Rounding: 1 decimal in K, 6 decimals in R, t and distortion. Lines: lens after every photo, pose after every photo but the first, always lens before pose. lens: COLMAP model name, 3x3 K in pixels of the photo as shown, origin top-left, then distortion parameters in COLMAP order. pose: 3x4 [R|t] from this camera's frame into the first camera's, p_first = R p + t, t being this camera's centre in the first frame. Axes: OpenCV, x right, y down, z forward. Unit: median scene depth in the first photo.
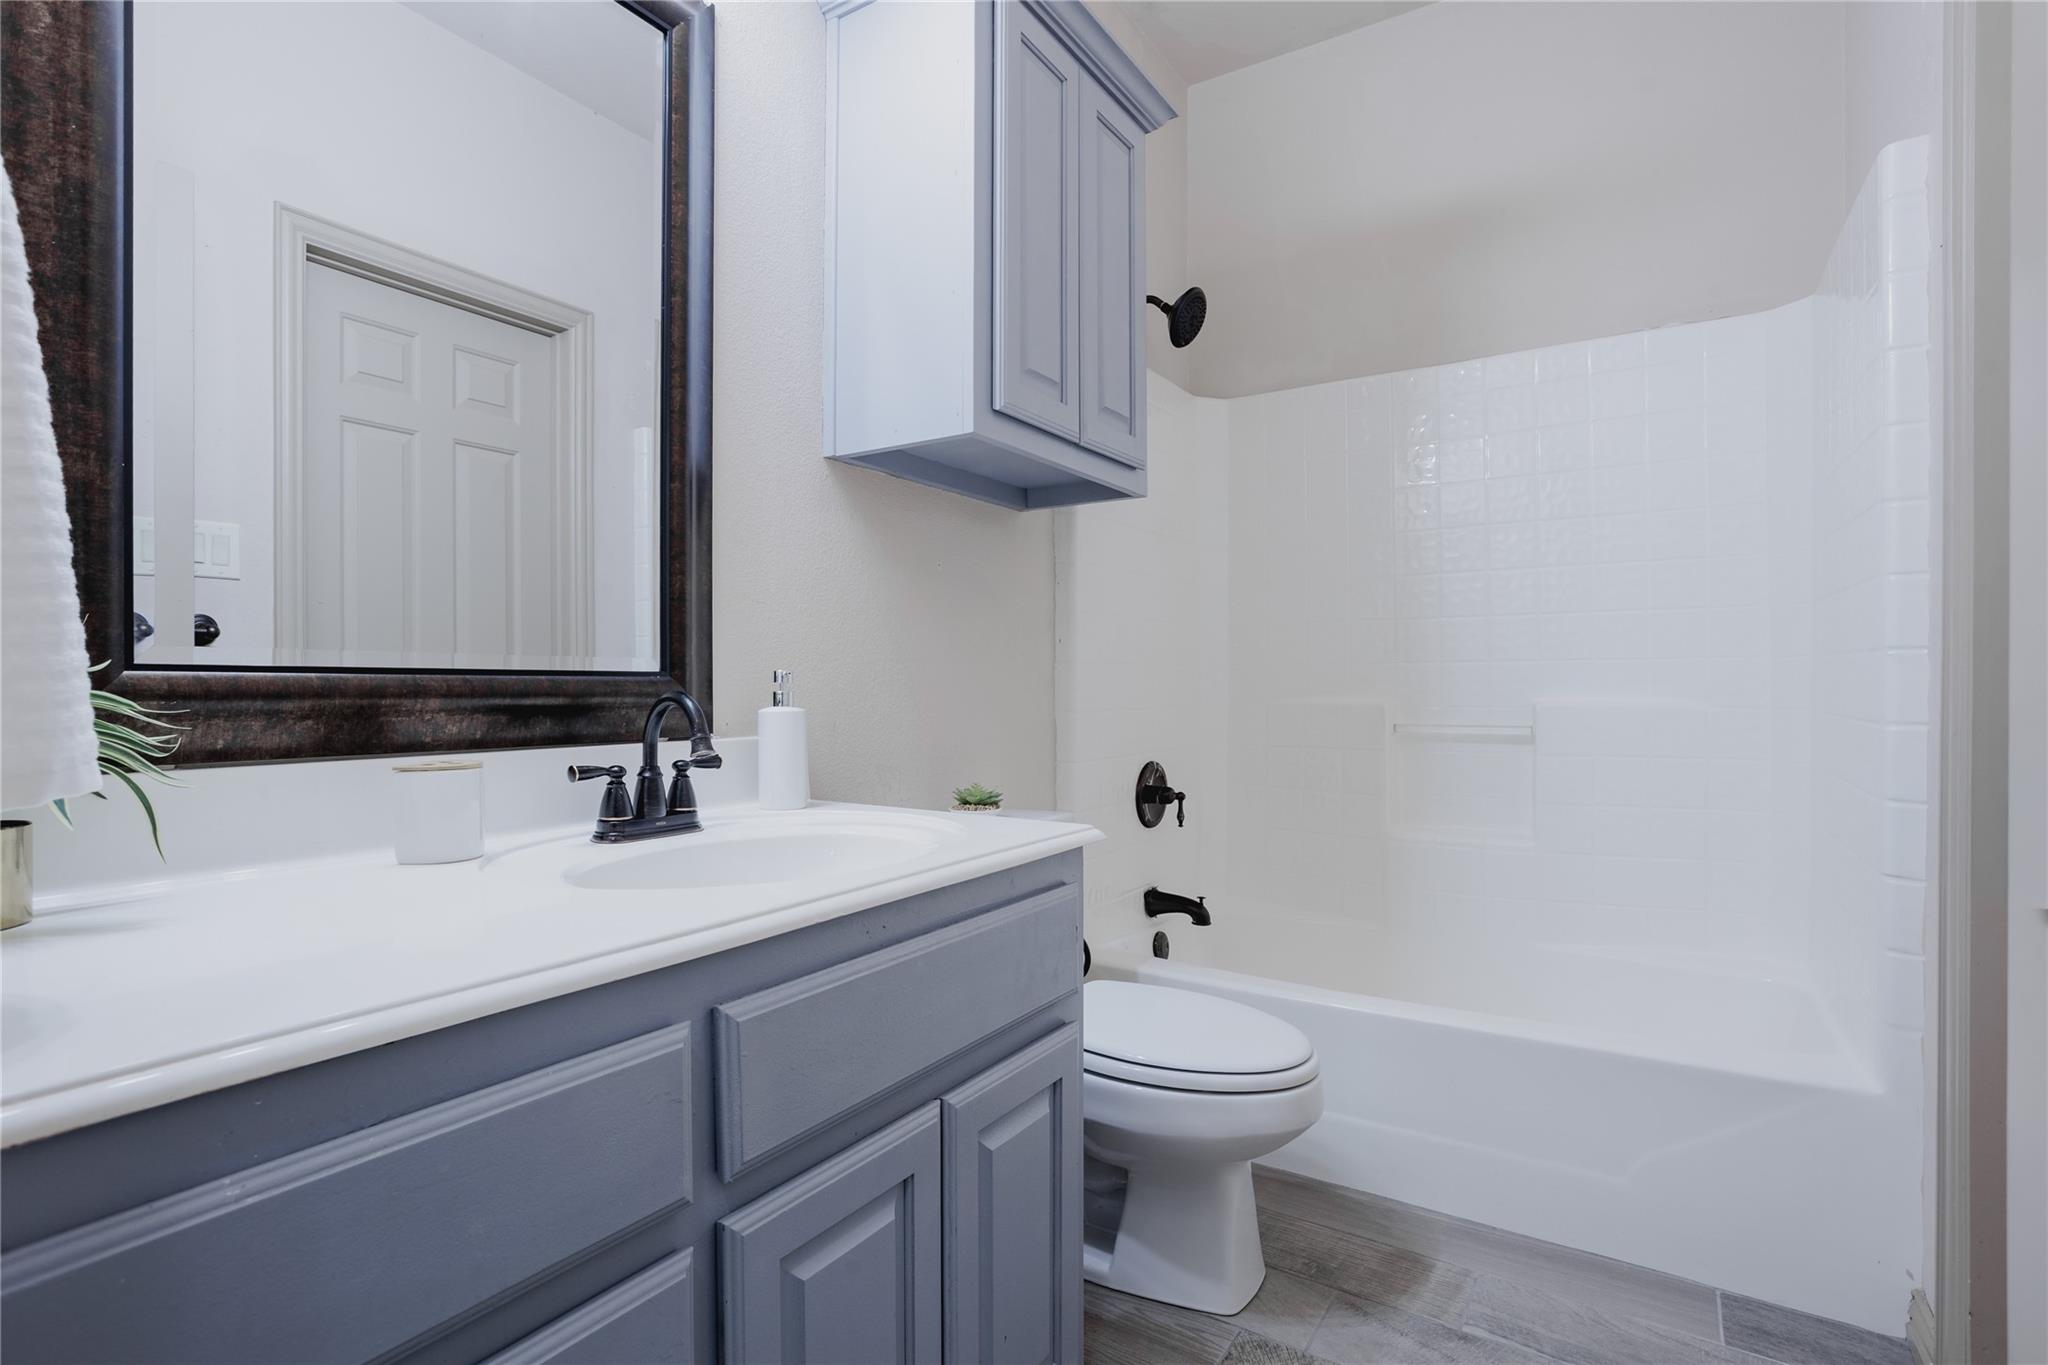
lens RADIAL K [[1037.4, 0, 1023.0], [0, 1037.4, 687.7], [0, 0, 1]] dist [-0.022307, 0.000337]
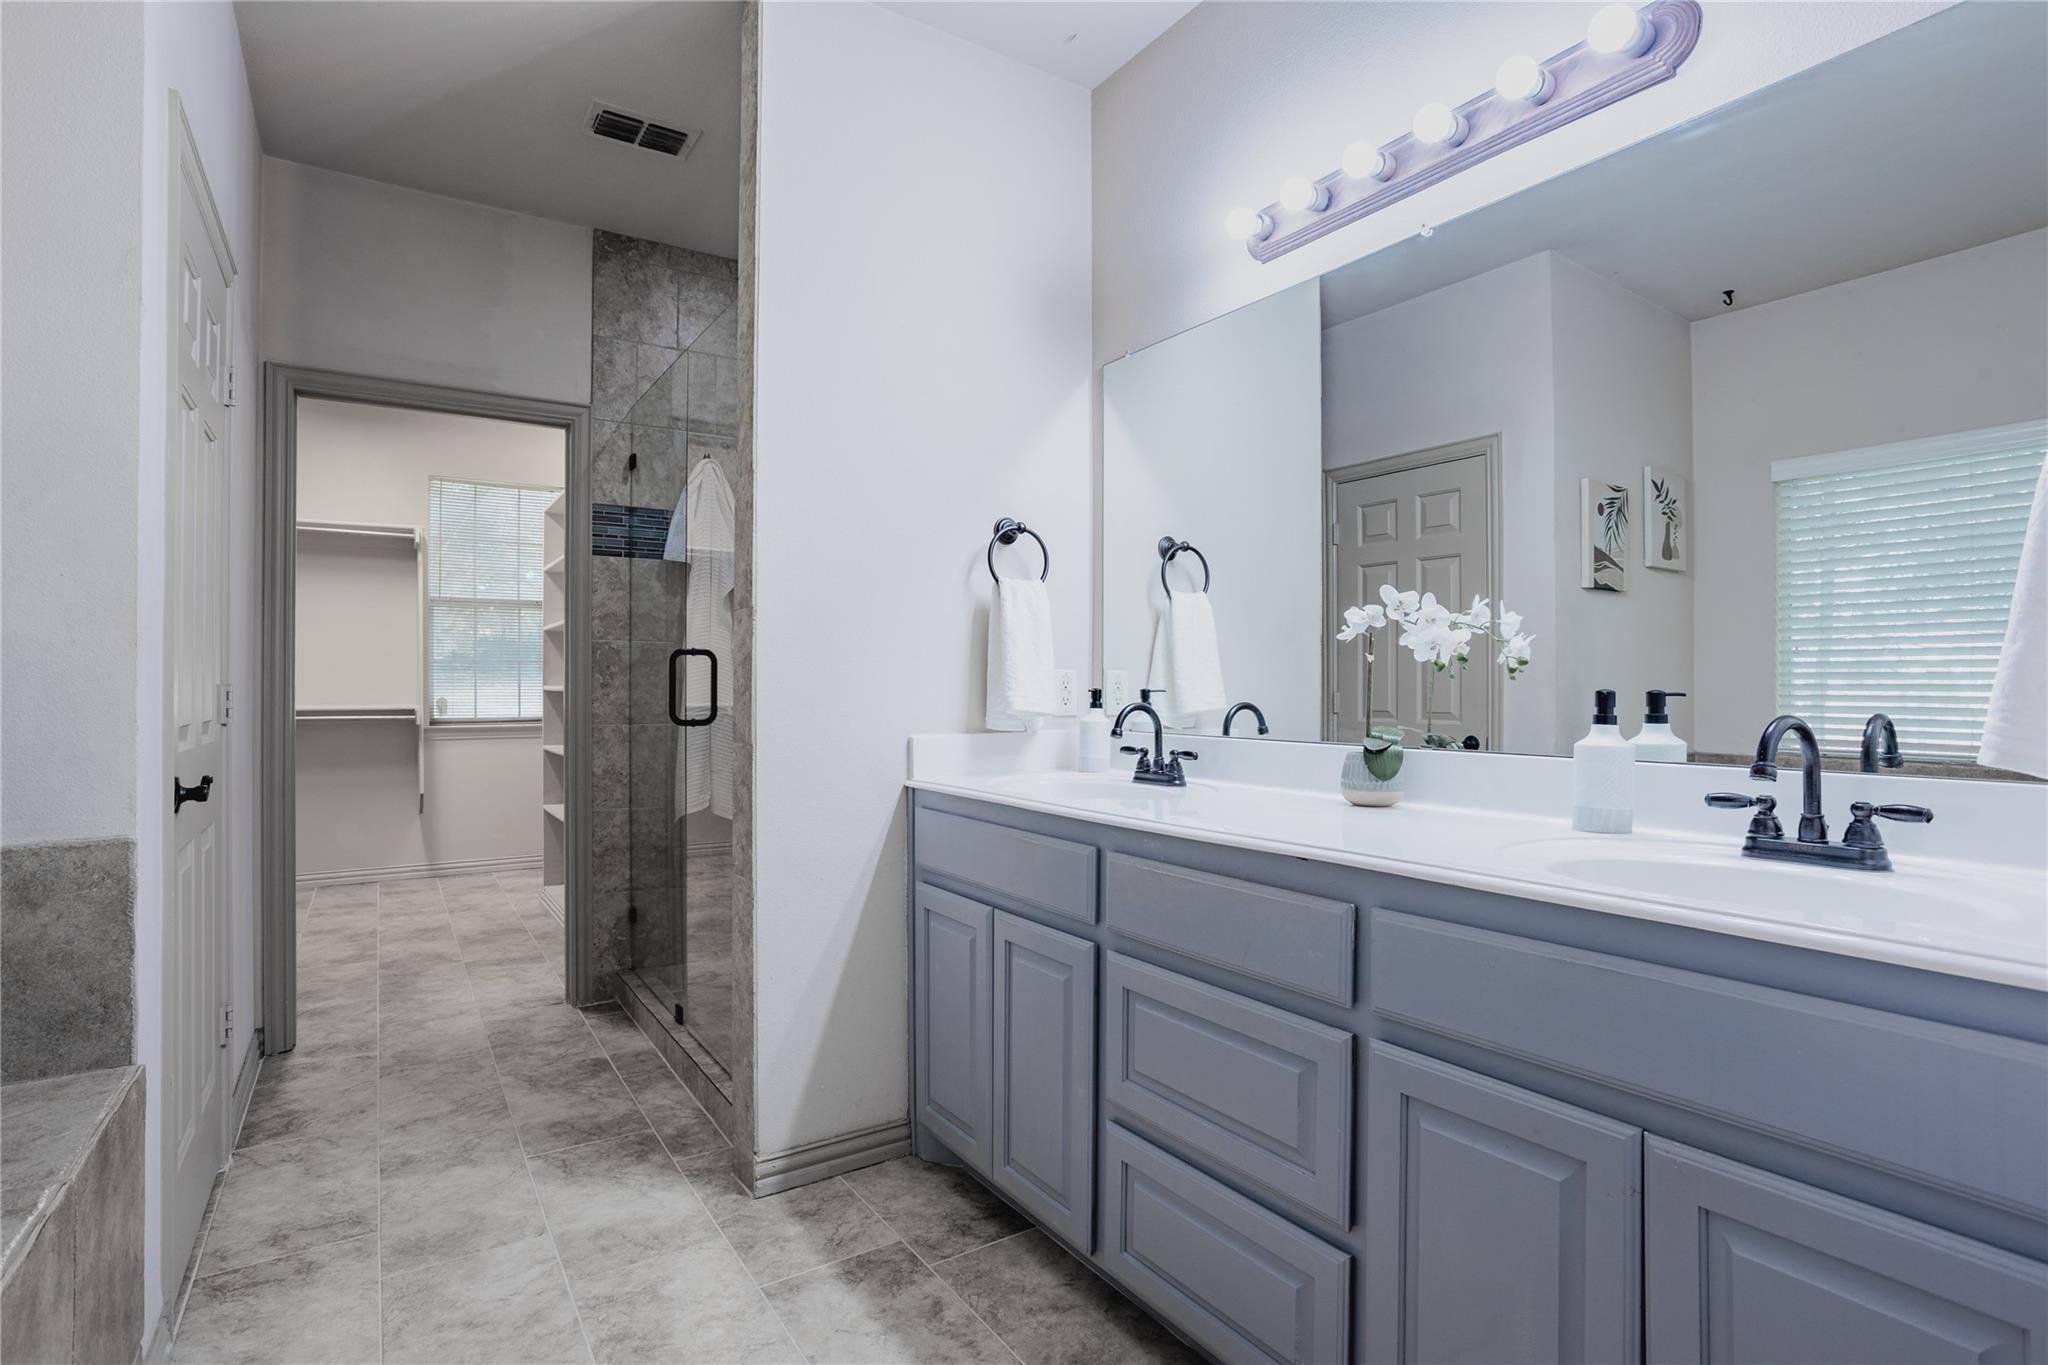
lens RADIAL K [[1037.4, 0, 1020.1], [0, 1037.4, 687.0], [0, 0, 1]] dist [-0.022307, 0.000337]
pose [[-0.421796, -0.002243, -0.906688, 1.117114], [0.000351, 0.999996, -0.002637, -0.051389], [0.906691, -0.001431, -0.421794, 0.855117]]
